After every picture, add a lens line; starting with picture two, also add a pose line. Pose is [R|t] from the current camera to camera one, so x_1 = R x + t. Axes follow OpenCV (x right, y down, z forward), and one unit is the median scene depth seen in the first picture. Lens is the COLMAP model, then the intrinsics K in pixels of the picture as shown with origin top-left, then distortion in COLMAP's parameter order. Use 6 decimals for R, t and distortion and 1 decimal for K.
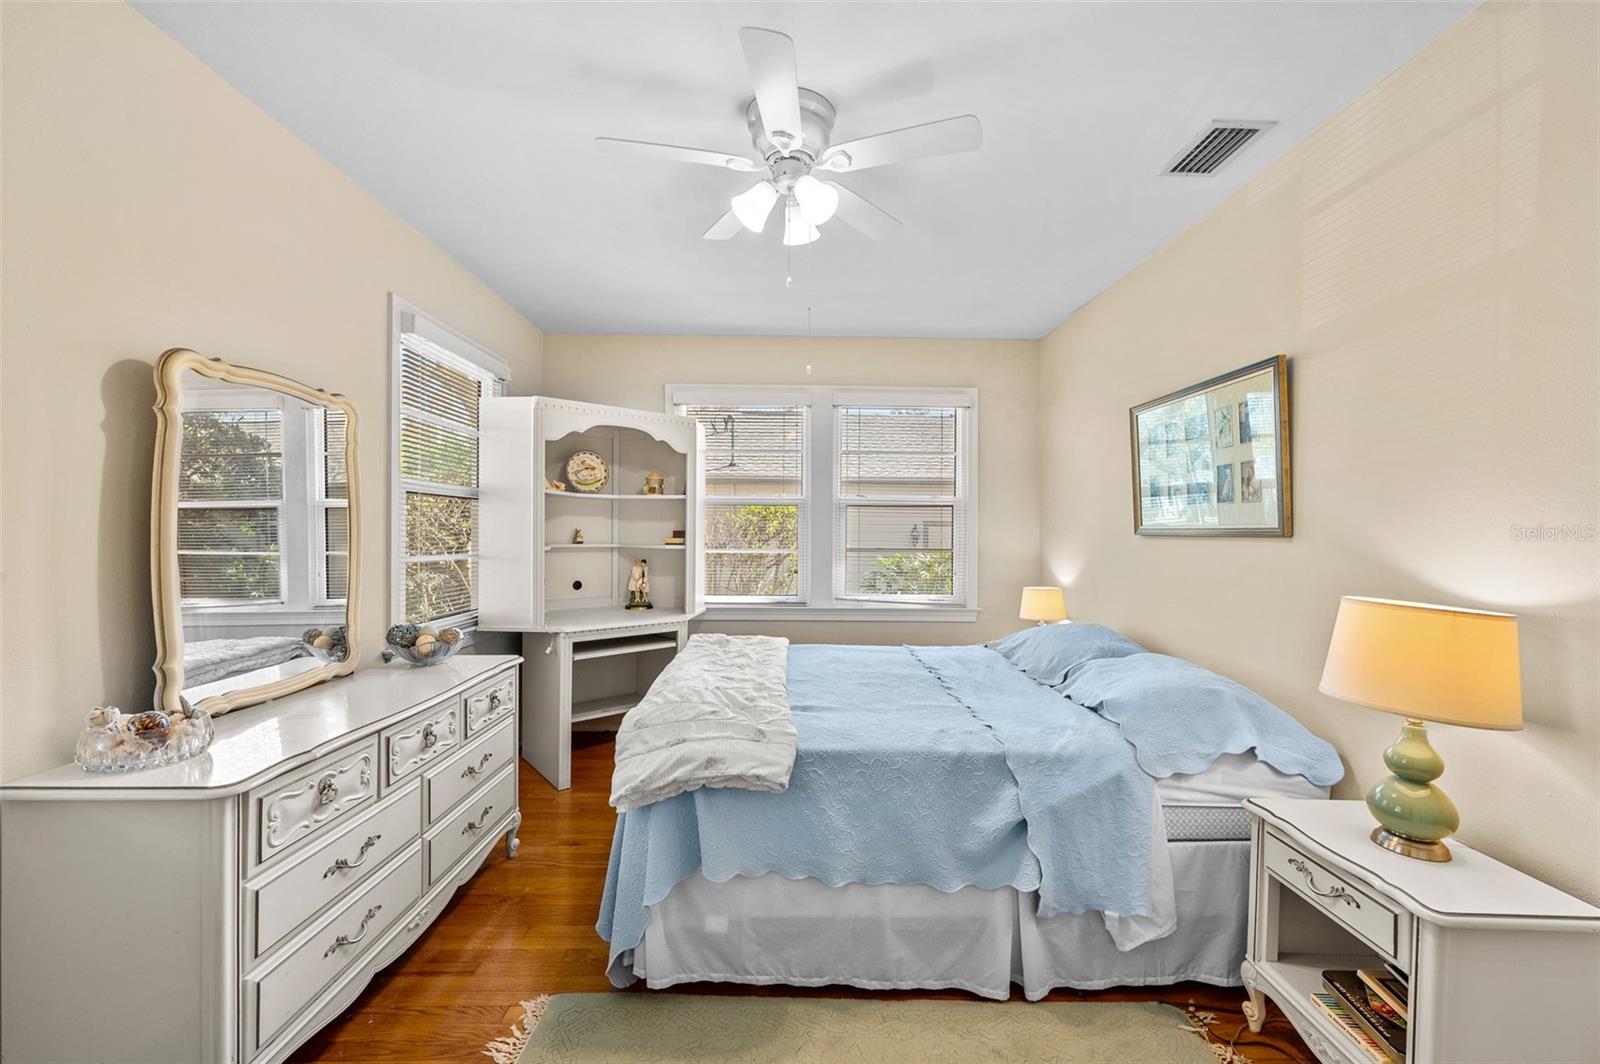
lens RADIAL K [[635.0, 0, 805.1], [0, 635.0, 531.2], [0, 0, 1]] dist [-0.001775, 0.000271]
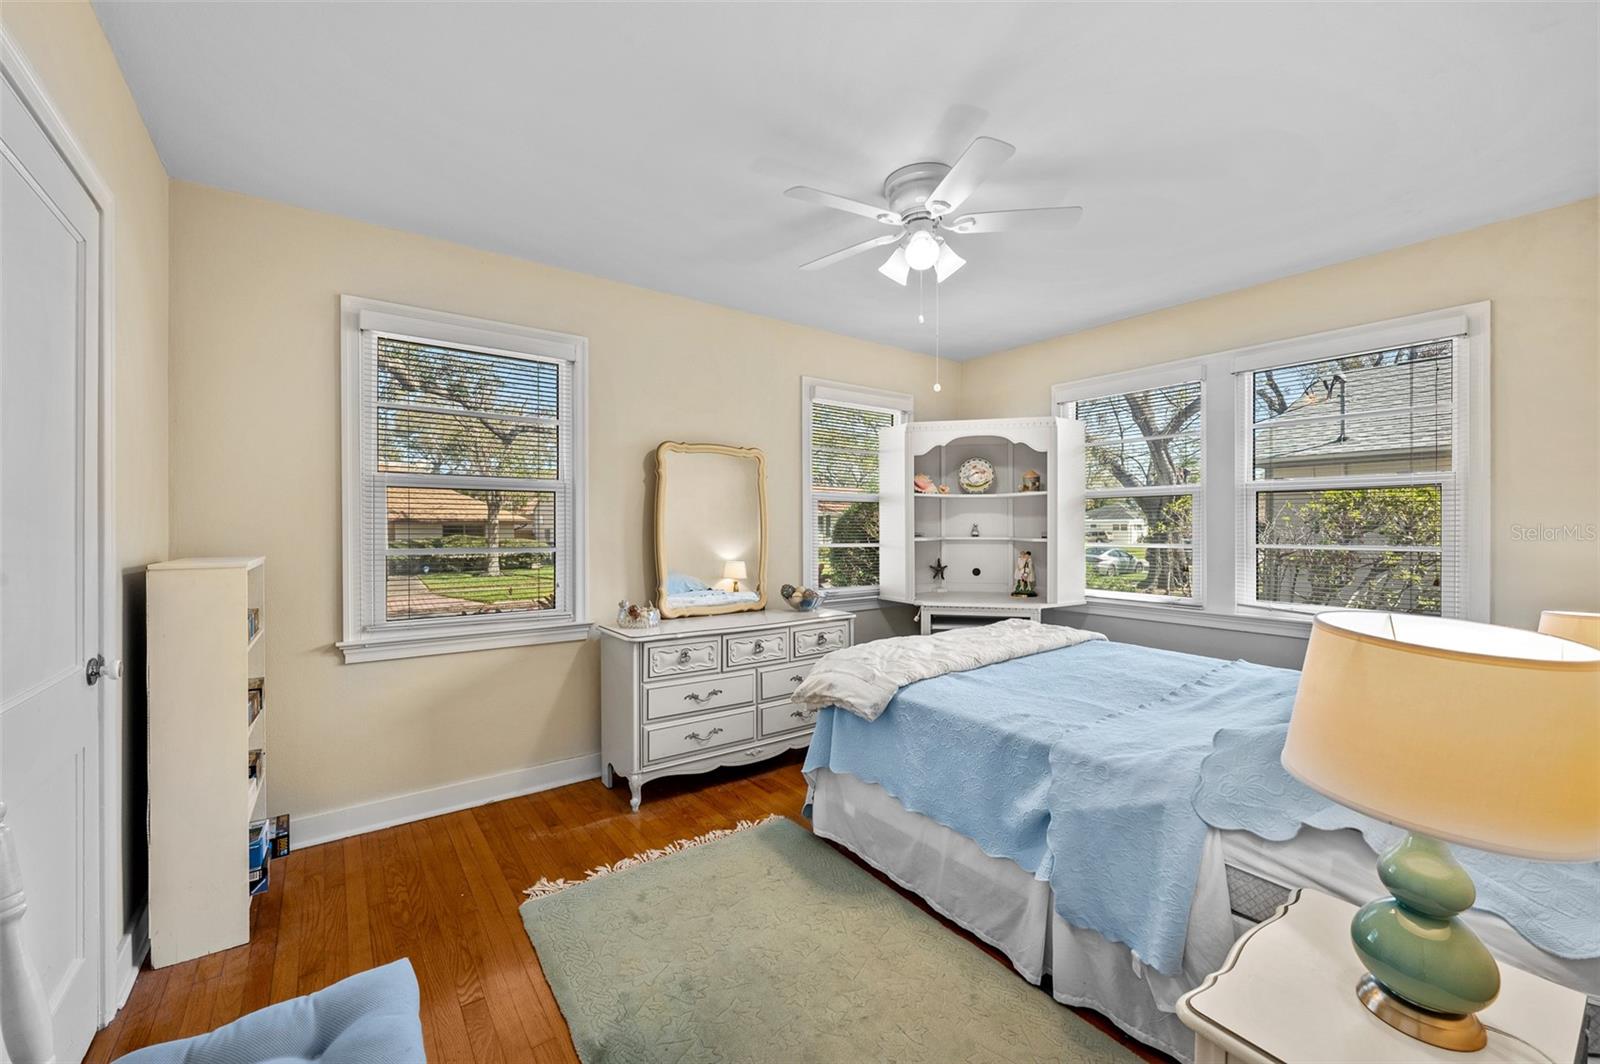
lens RADIAL K [[635.0, 0, 804.7], [0, 635.0, 531.3], [0, 0, 1]] dist [-0.001775, 0.000271]
pose [[0.583813, -0.001892, -0.811886, 0.887799], [0.006340, 0.999977, 0.002229, 0.010851], [0.811864, -0.006449, 0.583811, 0.112009]]
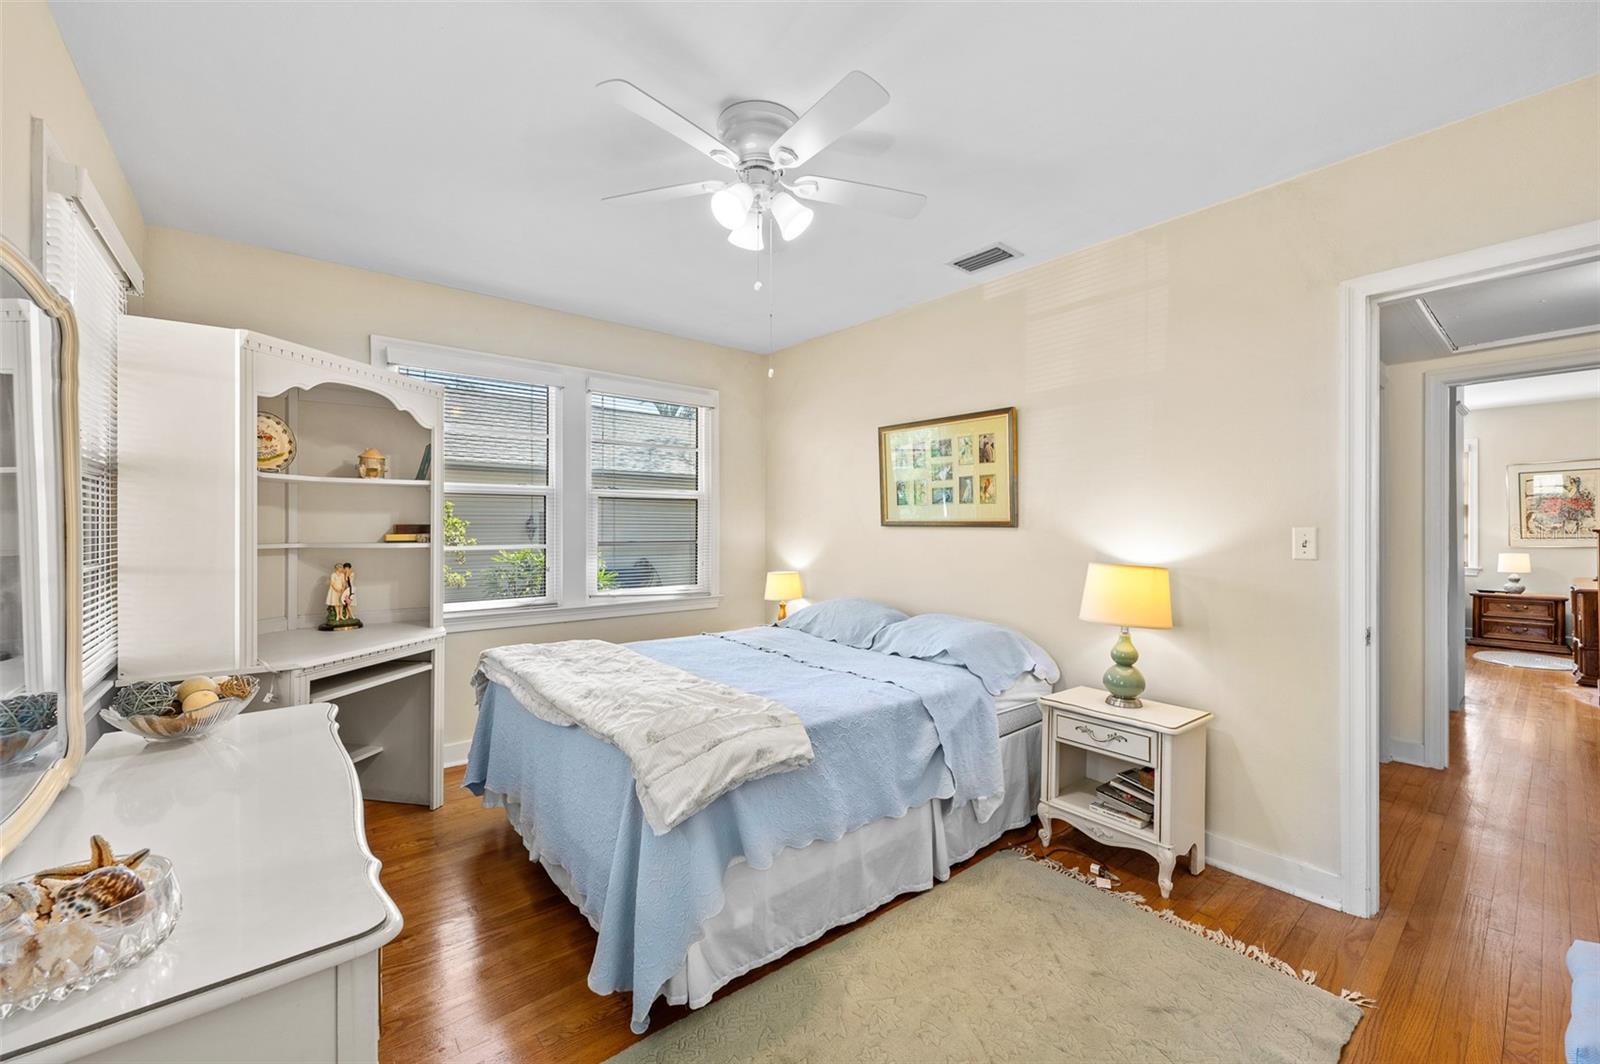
lens RADIAL K [[635.0, 0, 804.0], [0, 635.0, 523.8], [0, 0, 1]] dist [-0.001775, 0.000271]
pose [[0.777758, -0.004922, 0.628545, -0.665215], [0.003438, 0.999988, 0.003576, -0.006748], [-0.628554, -0.000620, 0.777765, 0.151873]]
